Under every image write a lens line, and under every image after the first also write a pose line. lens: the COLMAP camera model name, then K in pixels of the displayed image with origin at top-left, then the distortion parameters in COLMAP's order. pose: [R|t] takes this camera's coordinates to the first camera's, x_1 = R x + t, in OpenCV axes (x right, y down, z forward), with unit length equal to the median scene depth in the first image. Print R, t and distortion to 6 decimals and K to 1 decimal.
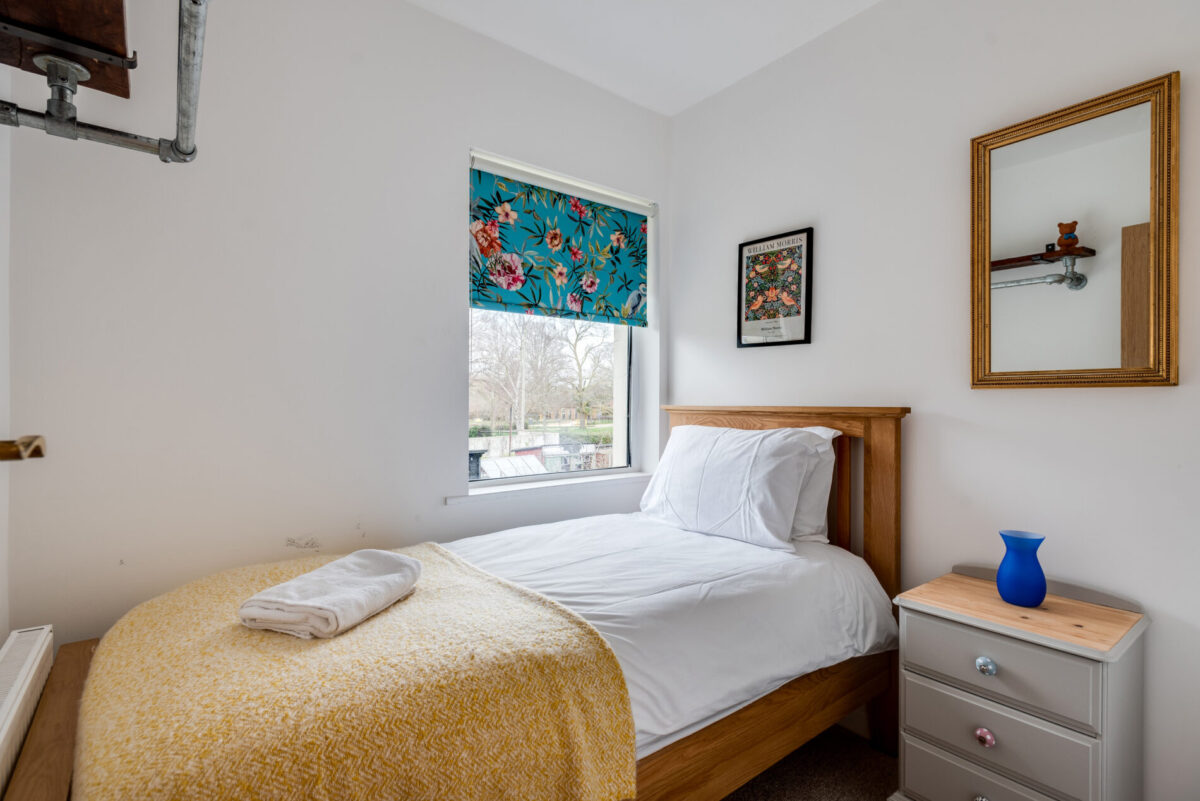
lens RADIAL K [[578.4, 0, 596.2], [0, 578.4, 399.6], [0, 0, 1]] dist [0.011359, -0.003619]
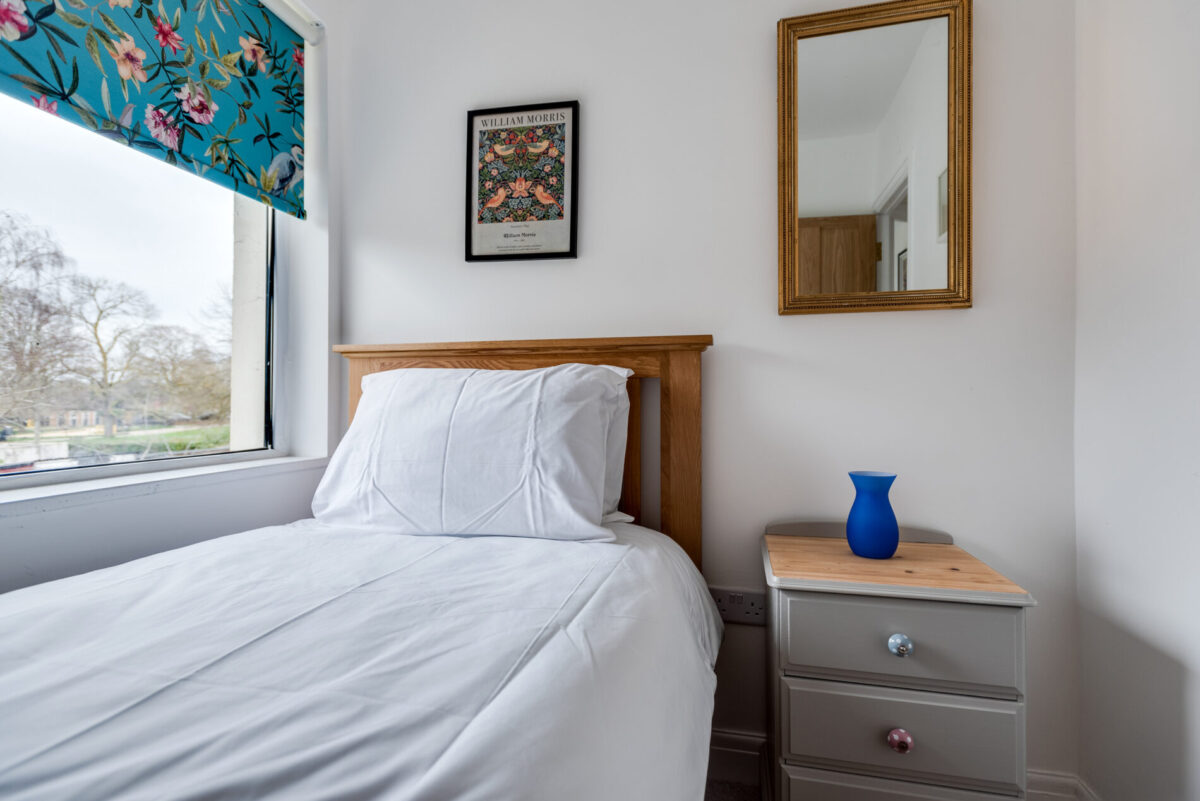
lens RADIAL K [[578.4, 0, 609.2], [0, 578.4, 394.4], [0, 0, 1]] dist [0.011359, -0.003619]
pose [[0.772861, 0.004896, 0.634556, -0.062388], [0.000633, 0.999964, -0.008487, 0.078144], [-0.634575, 0.006962, 0.772830, 0.376025]]
